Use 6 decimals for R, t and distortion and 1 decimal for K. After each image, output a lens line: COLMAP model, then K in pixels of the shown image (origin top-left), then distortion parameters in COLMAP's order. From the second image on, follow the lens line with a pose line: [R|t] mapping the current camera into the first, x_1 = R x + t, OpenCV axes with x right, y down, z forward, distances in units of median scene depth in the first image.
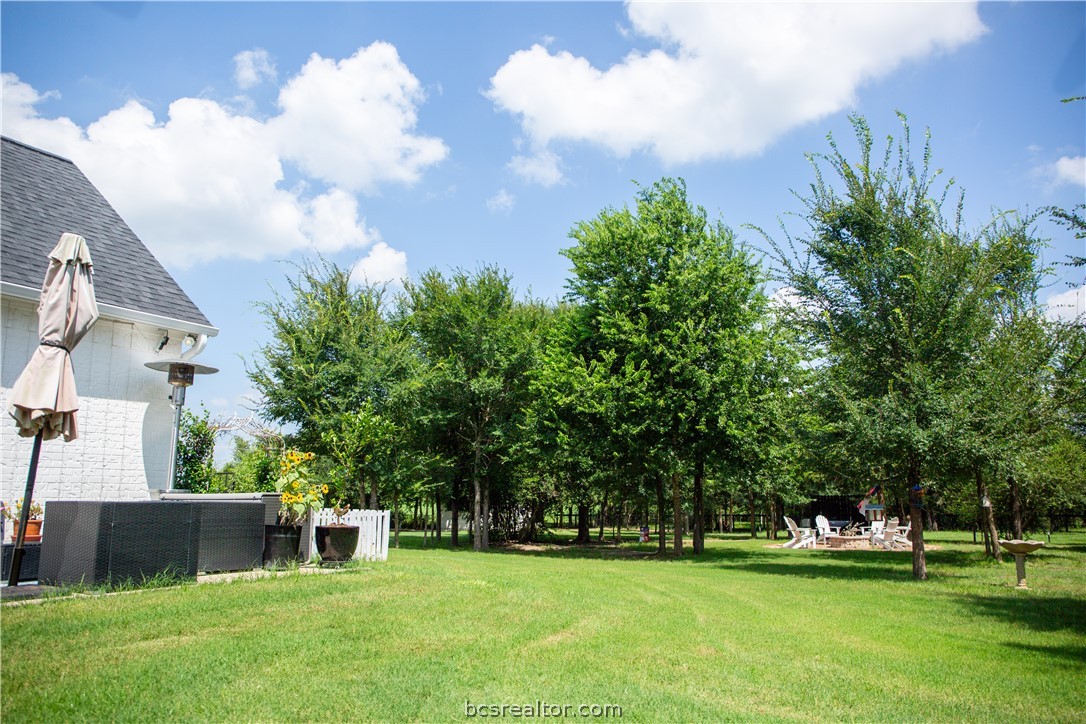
lens RADIAL K [[723.4, 0, 543.3], [0, 723.4, 363.9], [0, 0, 1]] dist [-0.007536, -0.029776]
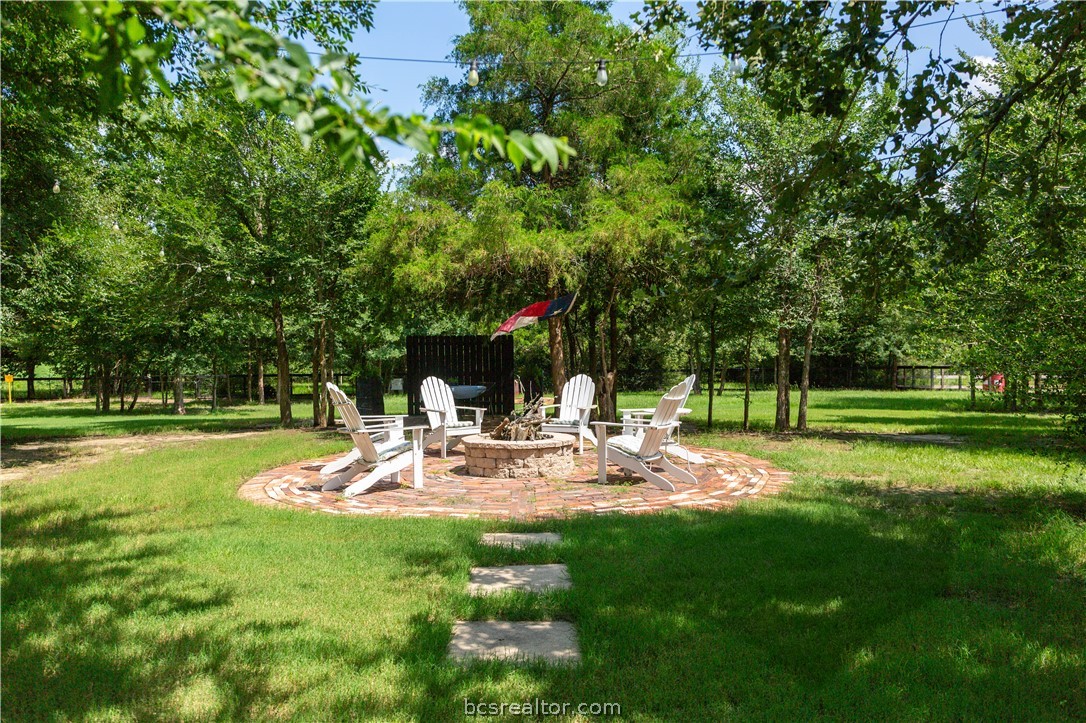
lens RADIAL K [[723.4, 0, 542.2], [0, 723.4, 361.4], [0, 0, 1]] dist [-0.007536, -0.029776]
pose [[0.854595, -0.038802, 0.517844, 0.254192], [-0.063293, 0.981987, 0.178033, 0.140202], [-0.515424, -0.184922, 0.836745, 0.698120]]
